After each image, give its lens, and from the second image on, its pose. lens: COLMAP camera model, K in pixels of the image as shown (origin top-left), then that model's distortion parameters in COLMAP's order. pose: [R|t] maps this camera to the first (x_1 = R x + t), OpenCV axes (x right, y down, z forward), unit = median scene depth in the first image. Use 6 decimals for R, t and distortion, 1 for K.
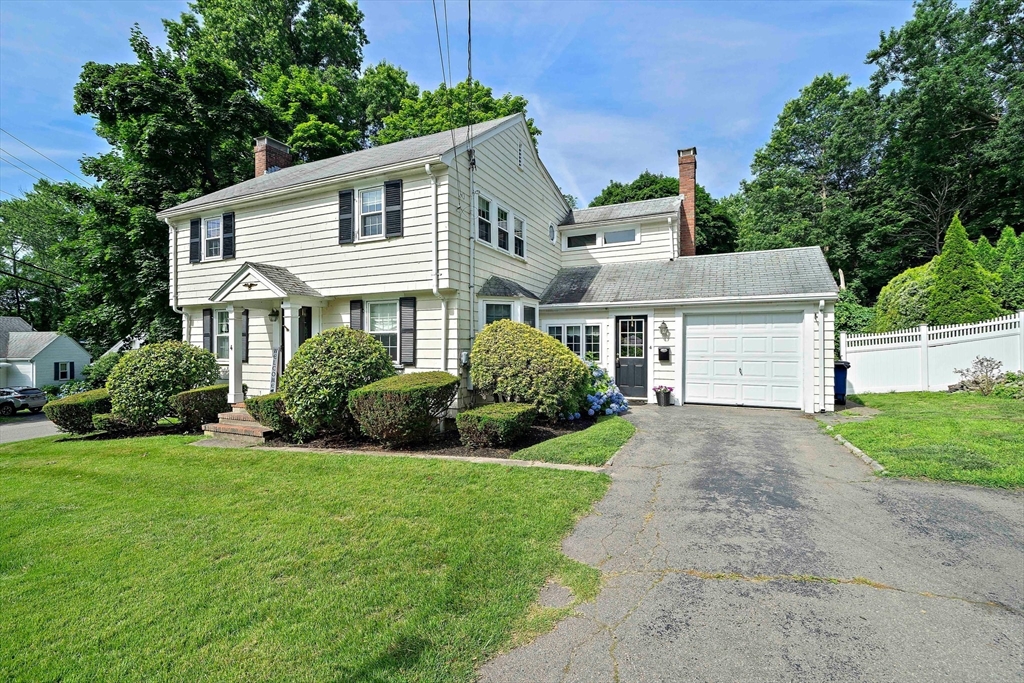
lens RADIAL K [[452.7, 0, 512.0], [0, 452.7, 341.5], [0, 0, 1]] dist [0.008022, -0.000277]
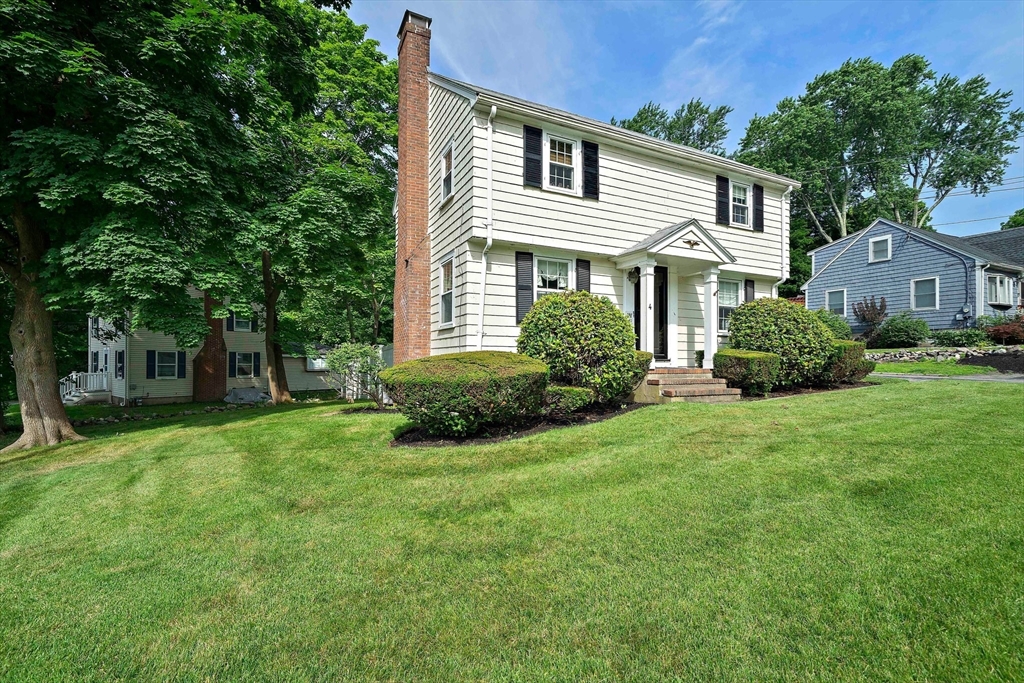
lens RADIAL K [[452.7, 0, 512.0], [0, 452.7, 341.5], [0, 0, 1]] dist [0.008022, -0.000277]
pose [[0.623126, 0.030440, 0.781529, -1.492592], [-0.014782, 0.999522, -0.027145, 0.109995], [-0.781982, 0.005363, 0.623278, 0.672702]]
